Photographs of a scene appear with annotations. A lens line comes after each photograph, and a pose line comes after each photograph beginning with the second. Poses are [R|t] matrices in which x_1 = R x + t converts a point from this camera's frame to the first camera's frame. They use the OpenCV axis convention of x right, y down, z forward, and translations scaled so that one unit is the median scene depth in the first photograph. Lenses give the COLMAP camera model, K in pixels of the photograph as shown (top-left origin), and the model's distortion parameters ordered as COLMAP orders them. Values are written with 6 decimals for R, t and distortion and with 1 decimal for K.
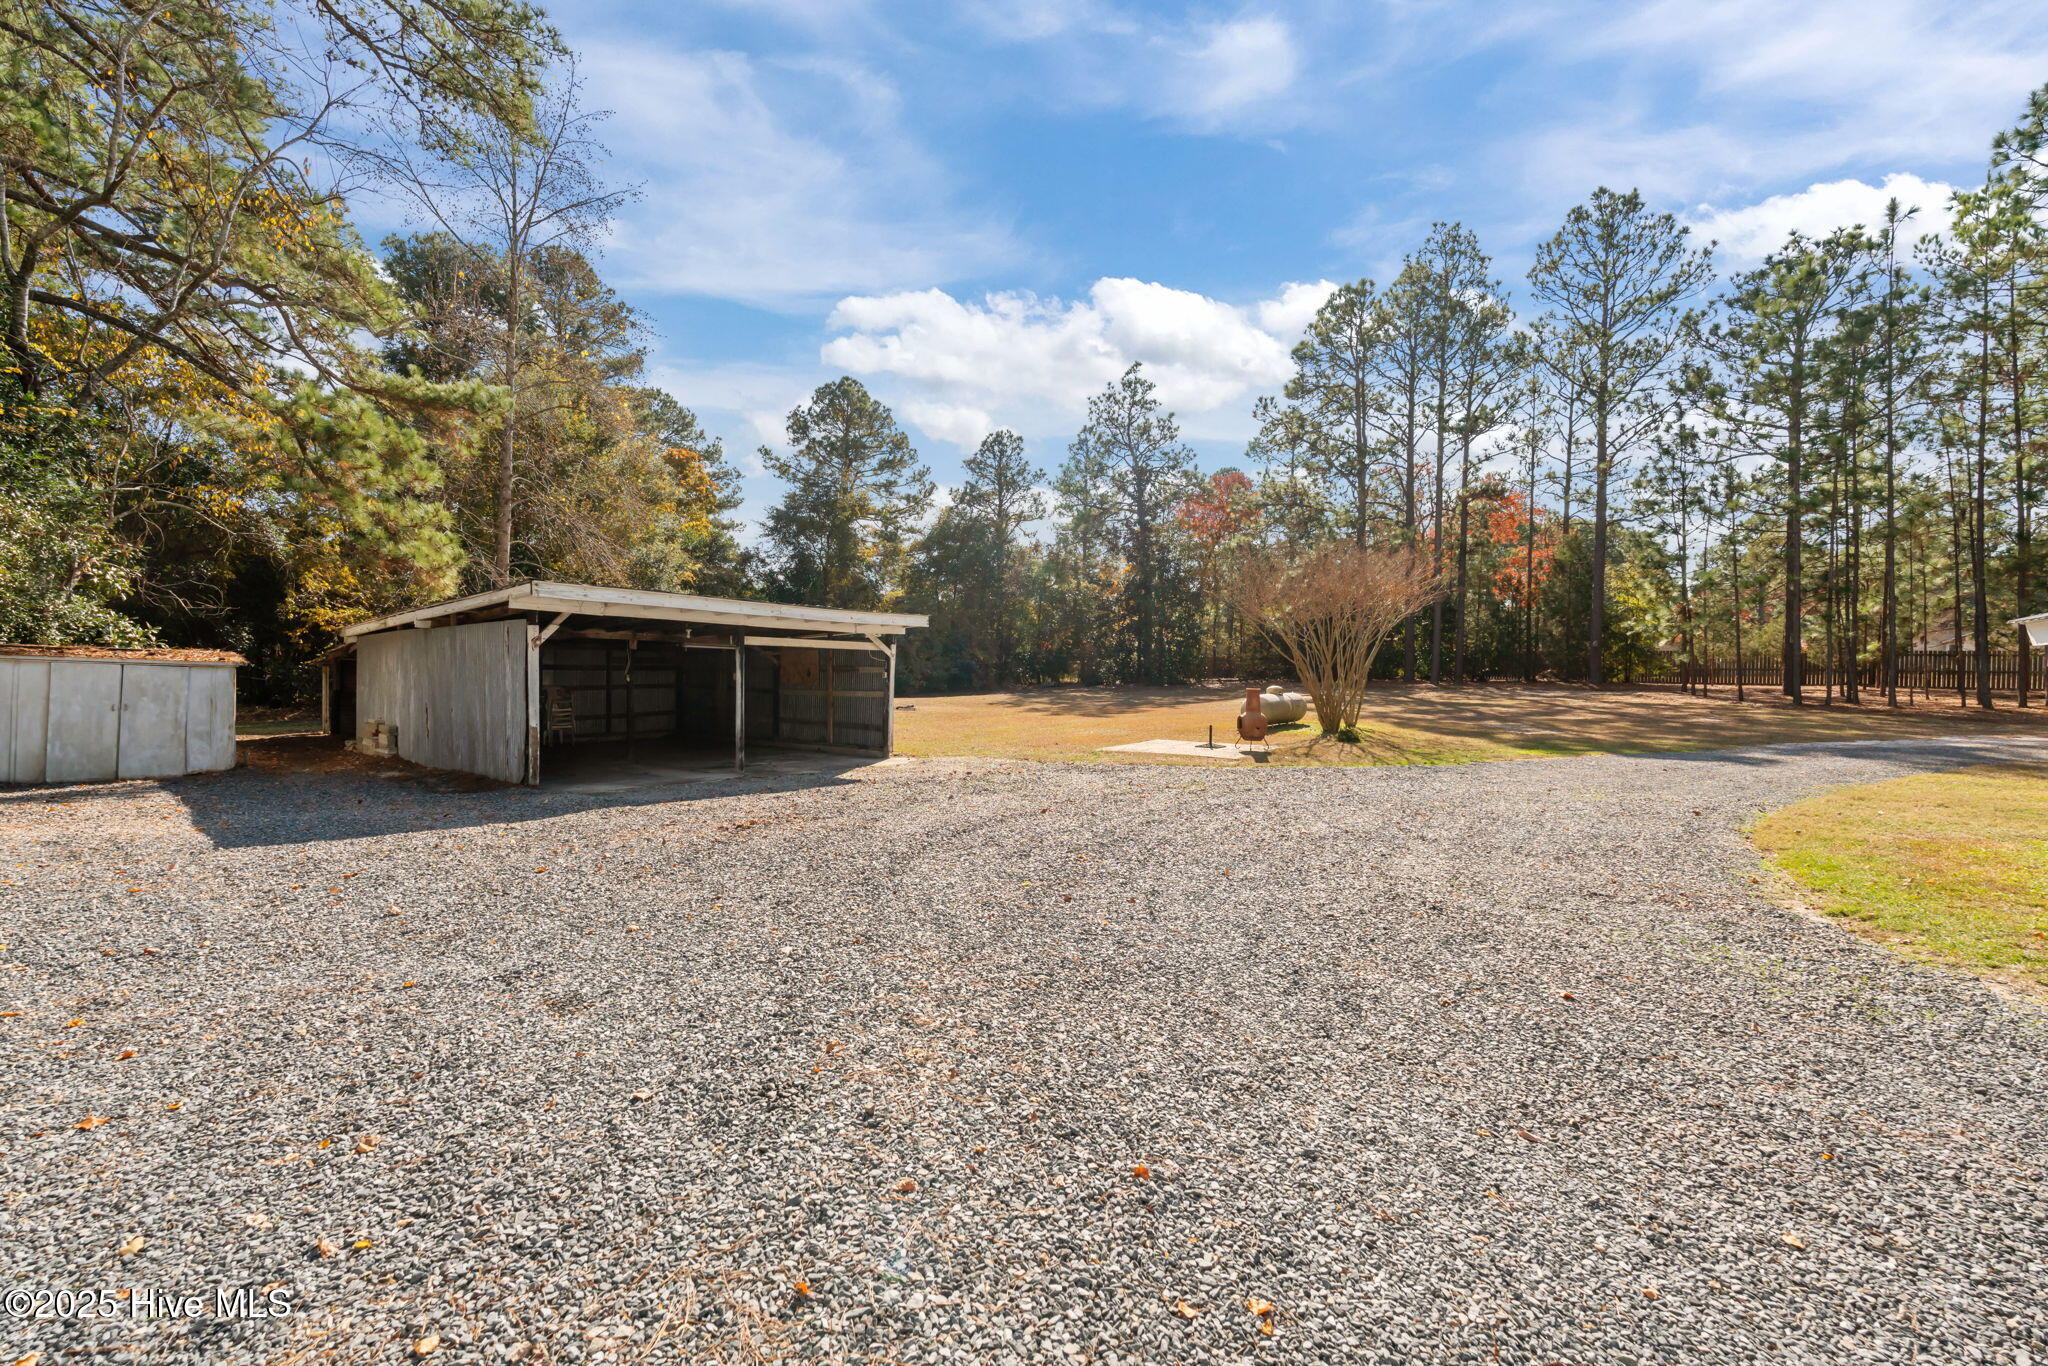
lens RADIAL K [[917.8, 0, 1024.0], [0, 917.8, 683.0], [0, 0, 1]] dist [-0.010208, 0.000609]
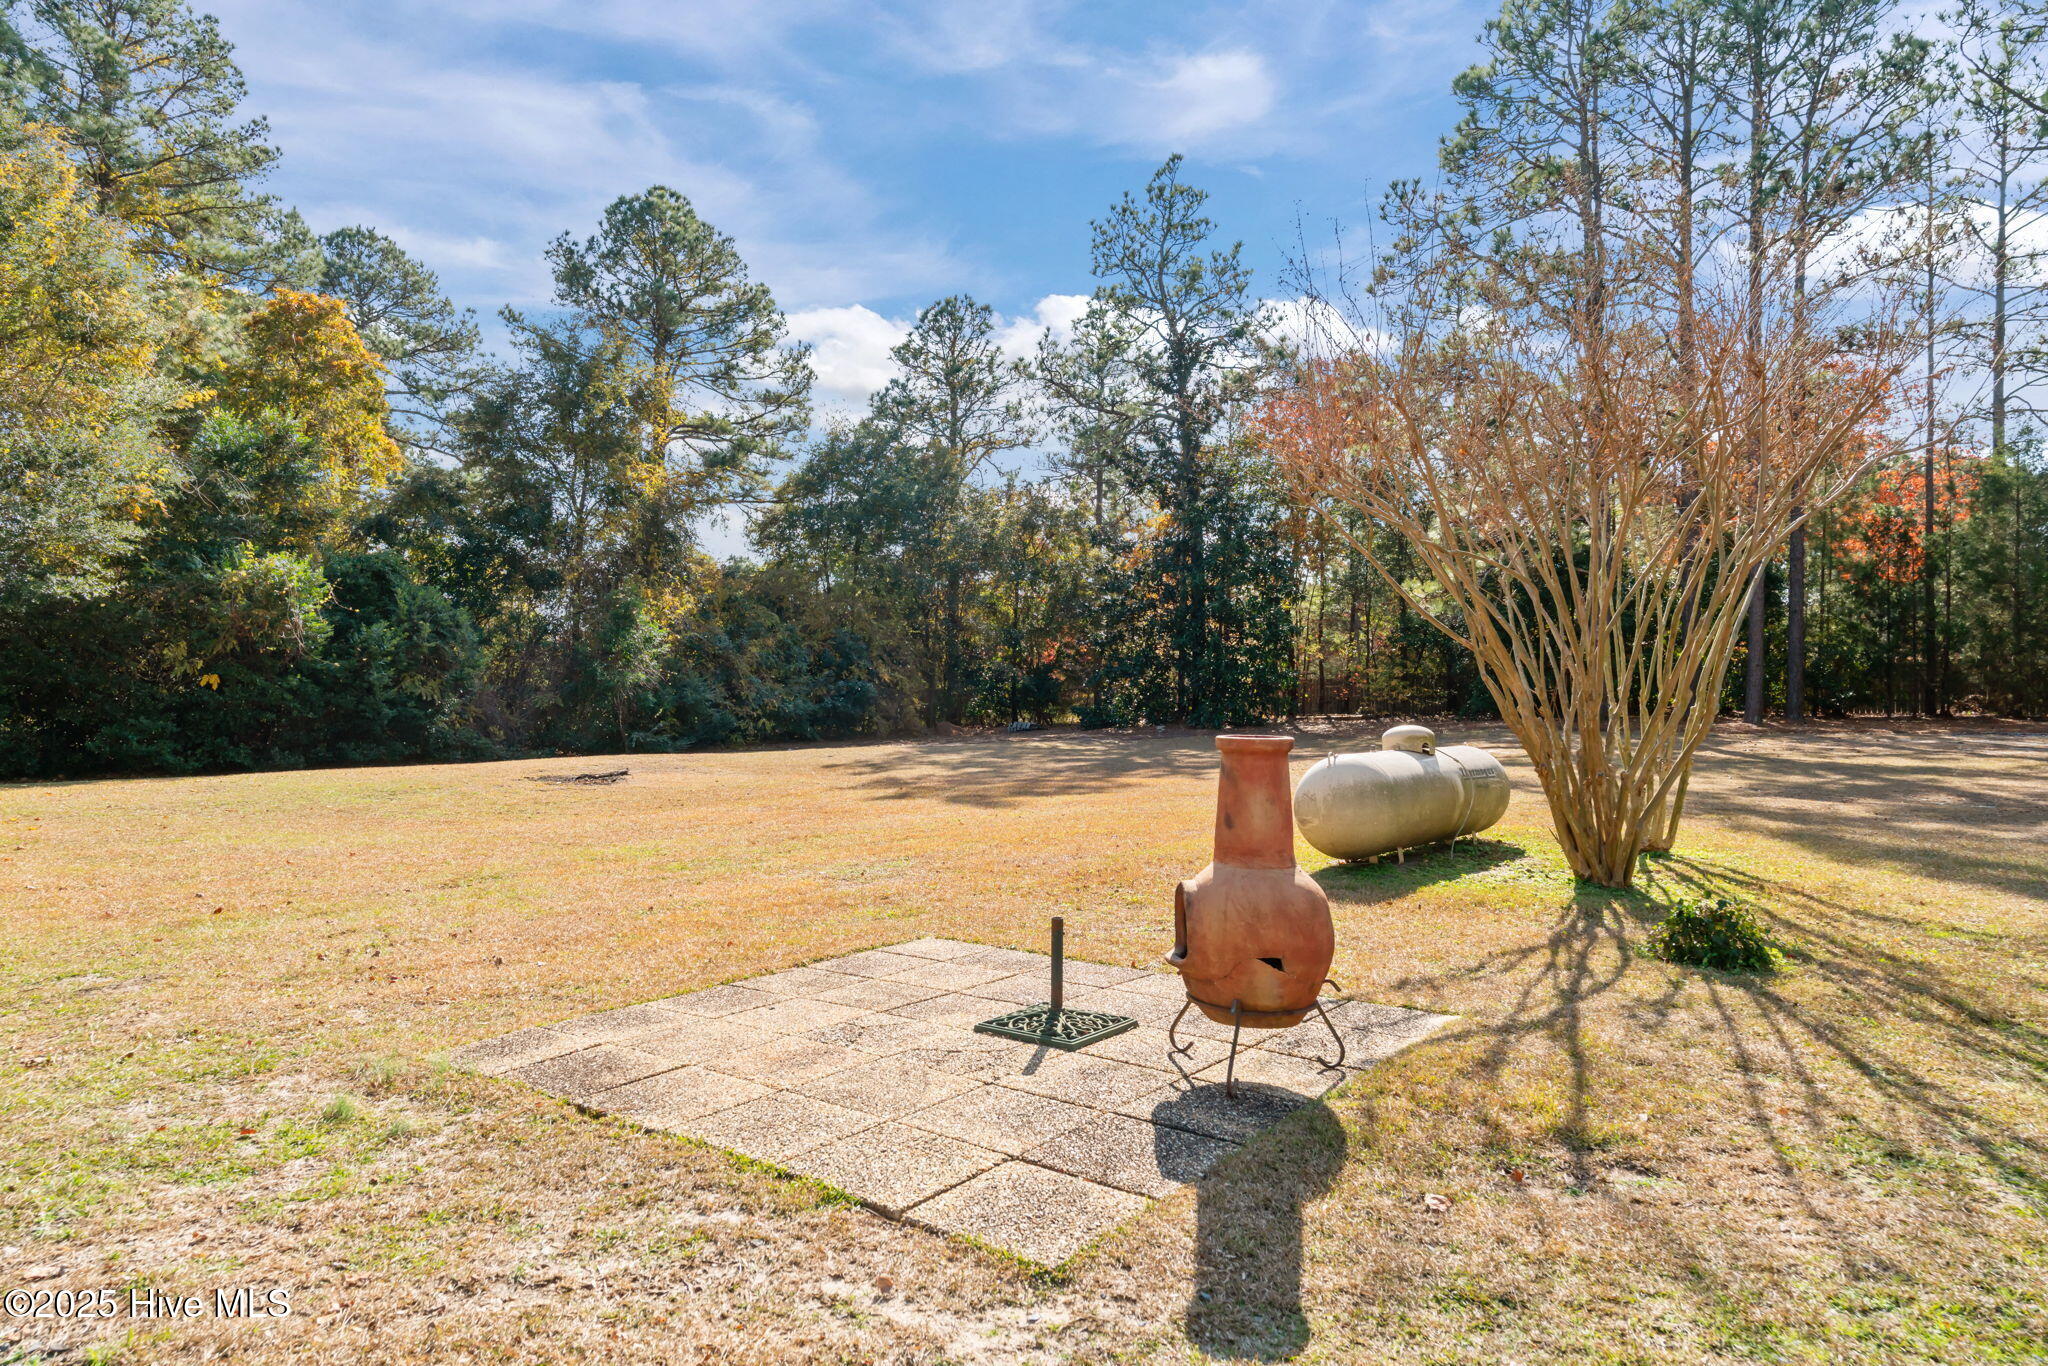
lens RADIAL K [[1255.0, 0, 1024.0], [0, 1255.0, 683.0], [0, 0, 1]] dist [-0.004352, -0.001860]
pose [[0.998687, -0.004321, -0.051037, 0.069286], [0.002561, 0.999402, -0.034494, 0.001331], [0.051156, 0.034318, 0.998101, 0.238540]]
